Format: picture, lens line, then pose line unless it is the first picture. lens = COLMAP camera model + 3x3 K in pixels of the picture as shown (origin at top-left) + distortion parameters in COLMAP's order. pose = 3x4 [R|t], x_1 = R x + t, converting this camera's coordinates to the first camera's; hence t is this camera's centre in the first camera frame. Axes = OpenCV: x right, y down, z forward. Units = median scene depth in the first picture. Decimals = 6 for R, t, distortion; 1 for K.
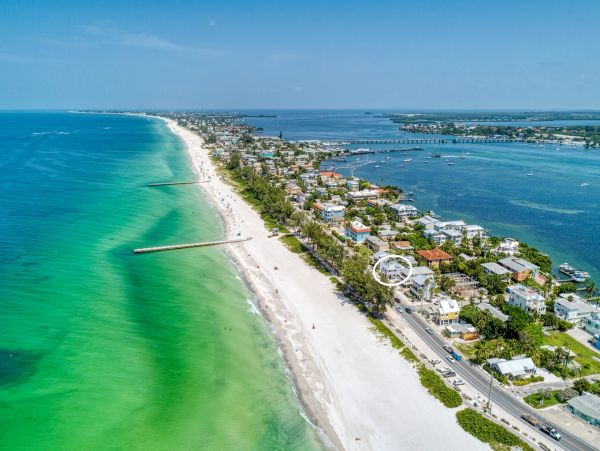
lens RADIAL K [[406.7, 0, 285.4], [0, 406.7, 236.9], [0, 0, 1]] dist [-0.002217, -0.000649]
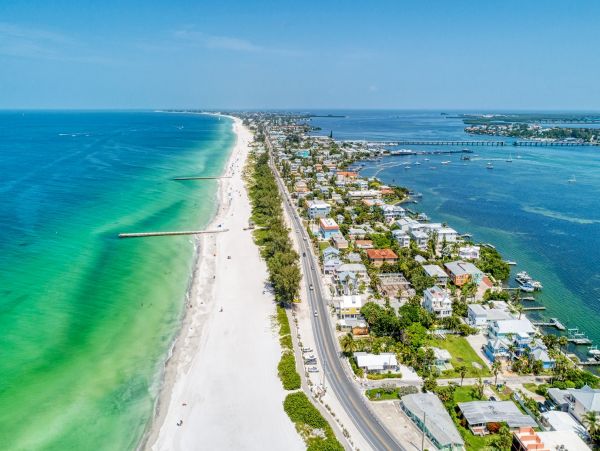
lens RADIAL K [[406.7, 0, 285.4], [0, 406.7, 236.9], [0, 0, 1]] dist [-0.002217, -0.000649]
pose [[0.984419, 0.055158, -0.166962, 0.291568], [-0.055152, 0.998467, 0.004677, 0.009900], [0.166964, 0.004604, 0.985952, -0.023370]]
